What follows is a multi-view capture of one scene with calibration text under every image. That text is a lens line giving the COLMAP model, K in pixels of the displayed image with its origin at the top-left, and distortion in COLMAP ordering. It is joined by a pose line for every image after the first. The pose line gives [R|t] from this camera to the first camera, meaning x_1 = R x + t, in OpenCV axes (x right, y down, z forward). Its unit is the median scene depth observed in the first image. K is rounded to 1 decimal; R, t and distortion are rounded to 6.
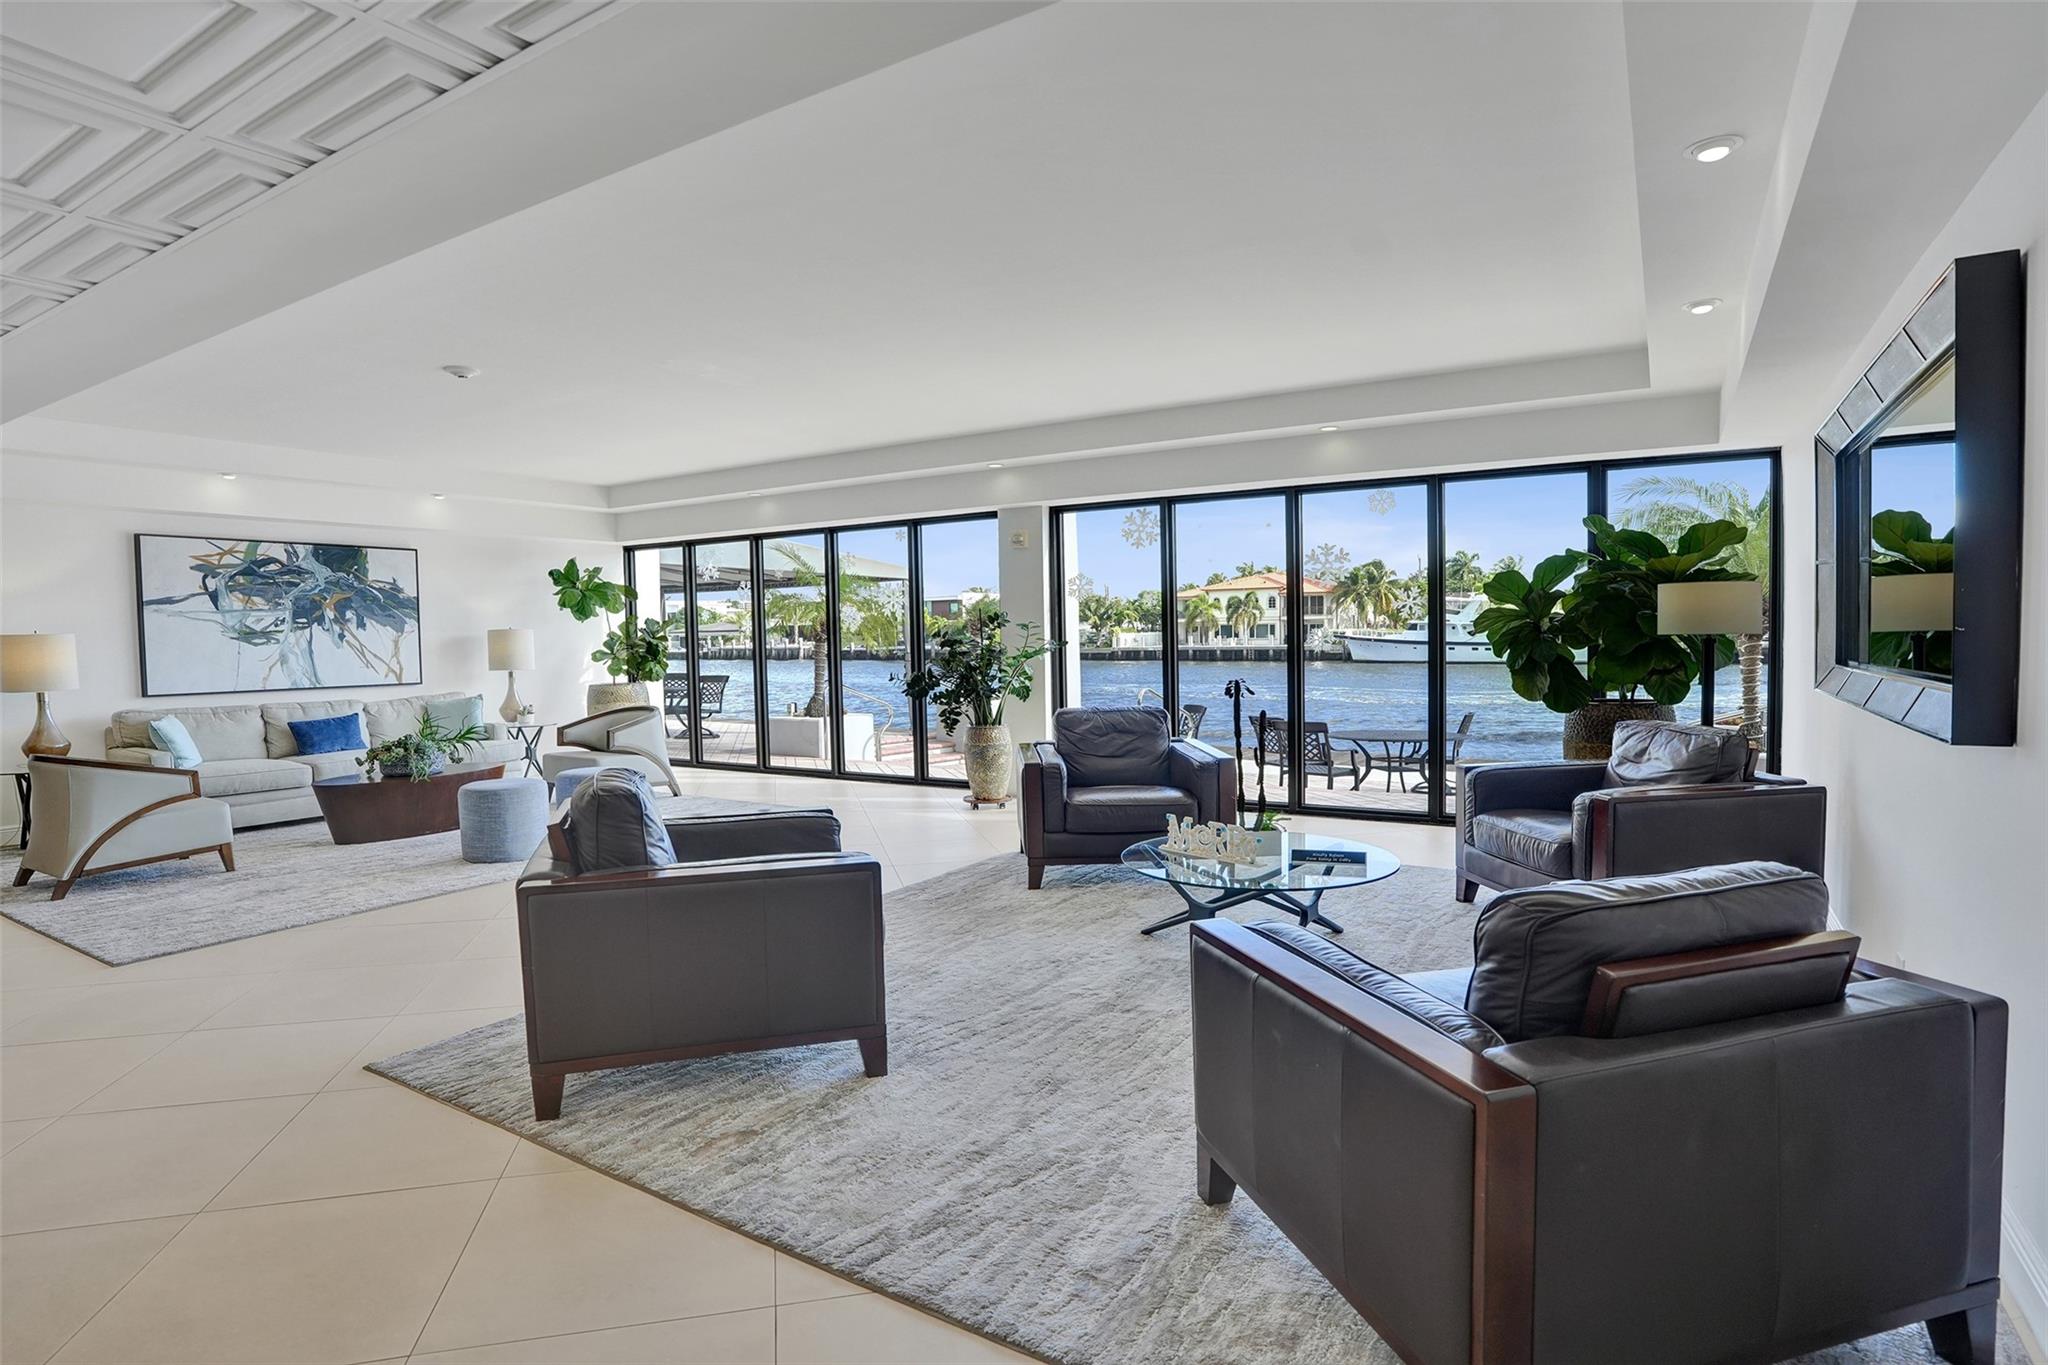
lens RADIAL K [[1103.1, 0, 1024.0], [0, 1103.1, 682.5], [0, 0, 1]] dist [-0.055656, 0.051126]
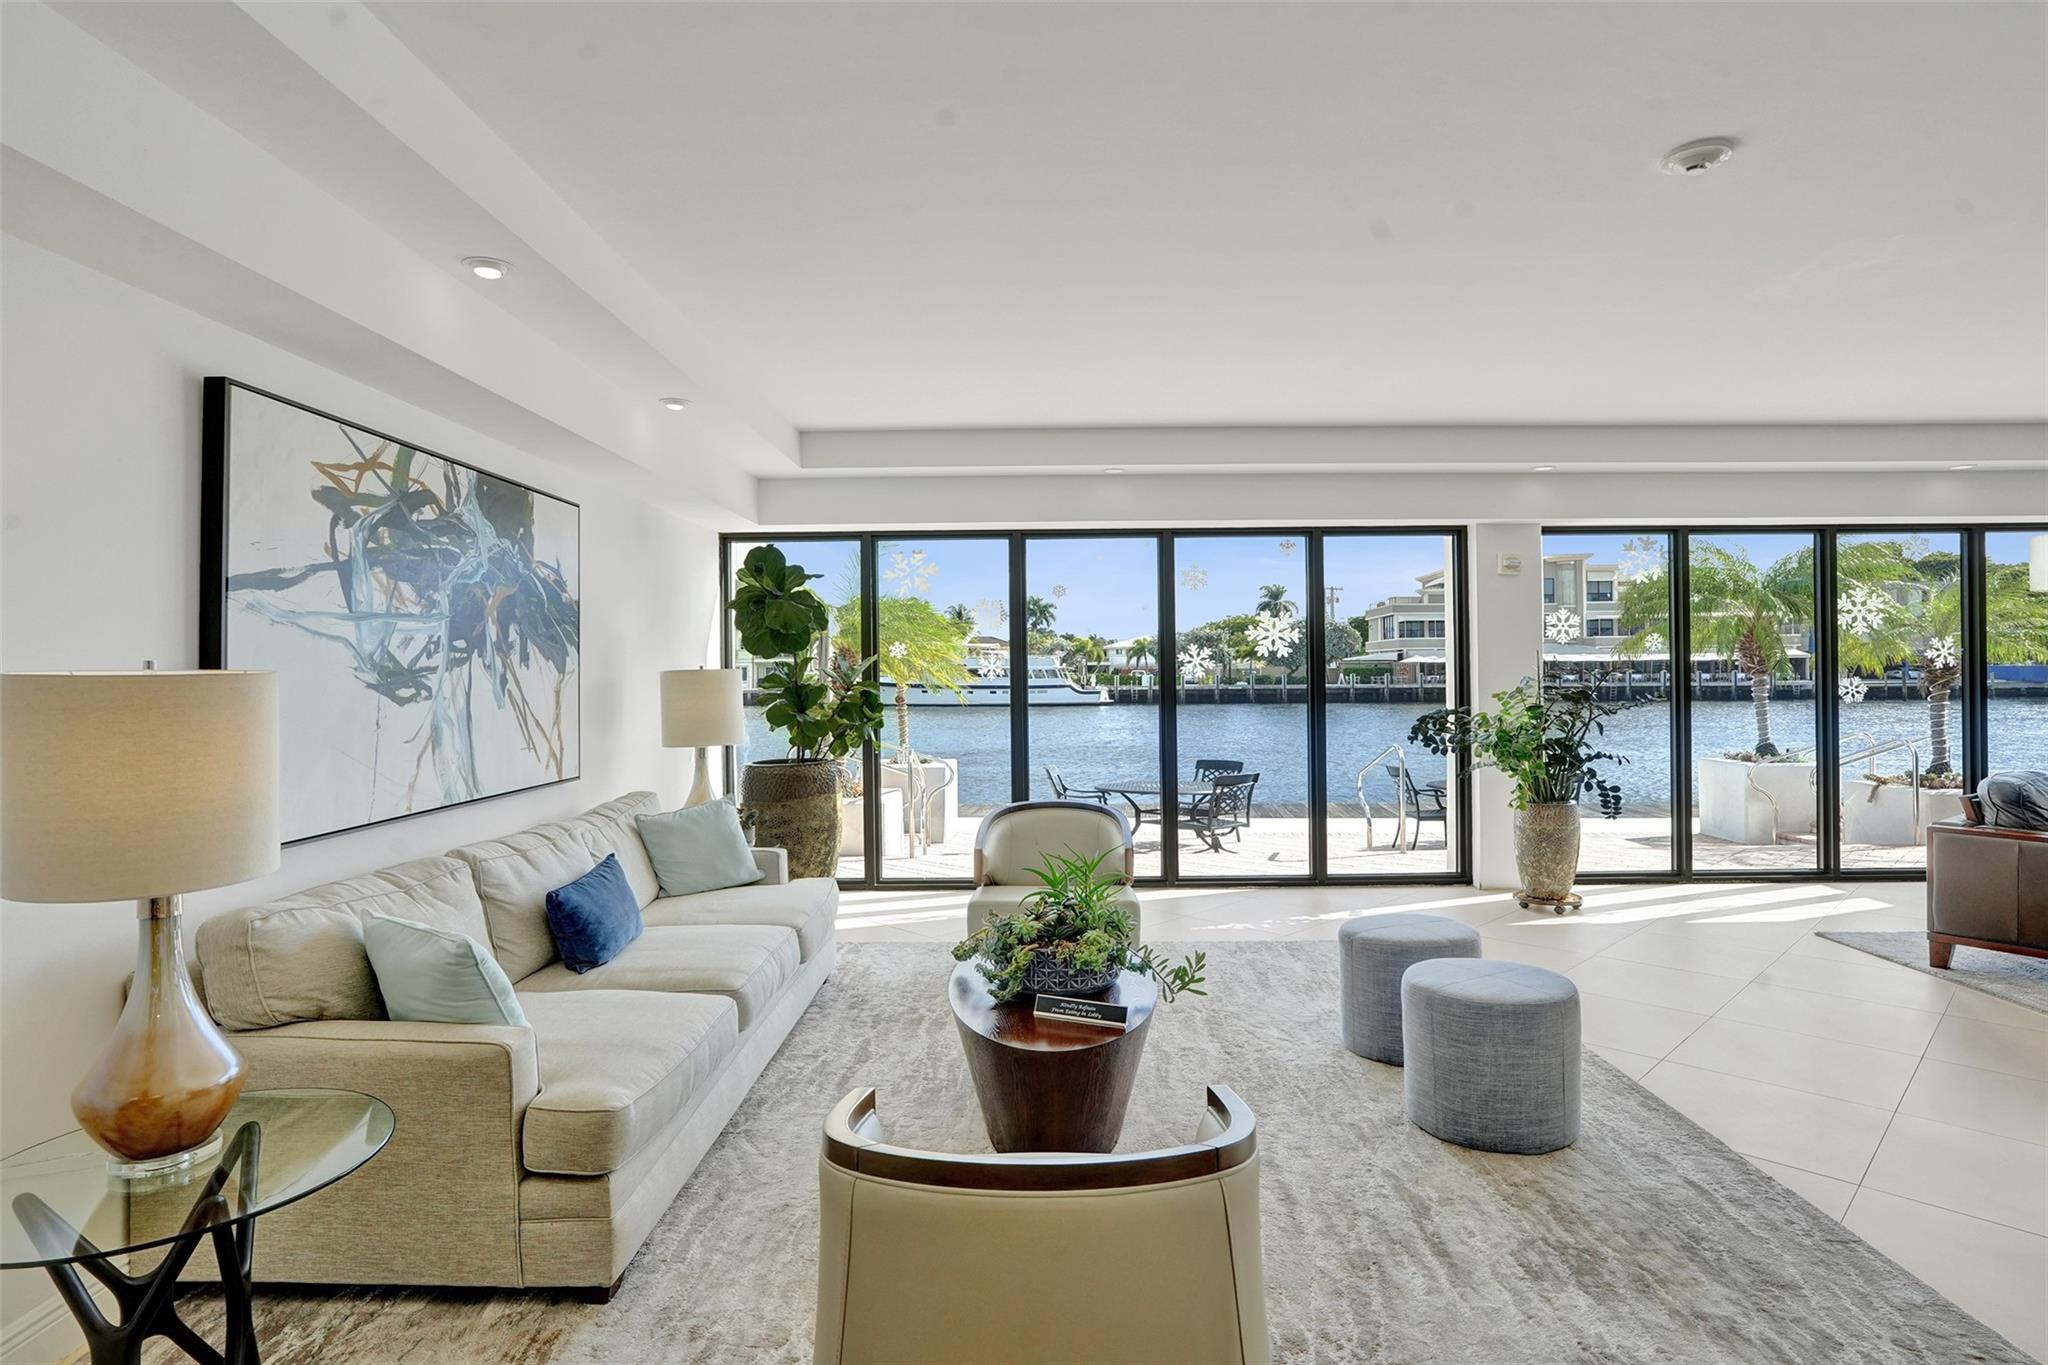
lens RADIAL K [[1054.5, 0, 1024.7], [0, 1054.5, 650.4], [0, 0, 1]] dist [-0.002310, -0.000233]
pose [[0.852407, 0.019078, 0.522531, -0.674022], [0.017378, 0.997748, -0.064778, -0.023453], [-0.522590, 0.064298, 0.850156, 0.521293]]
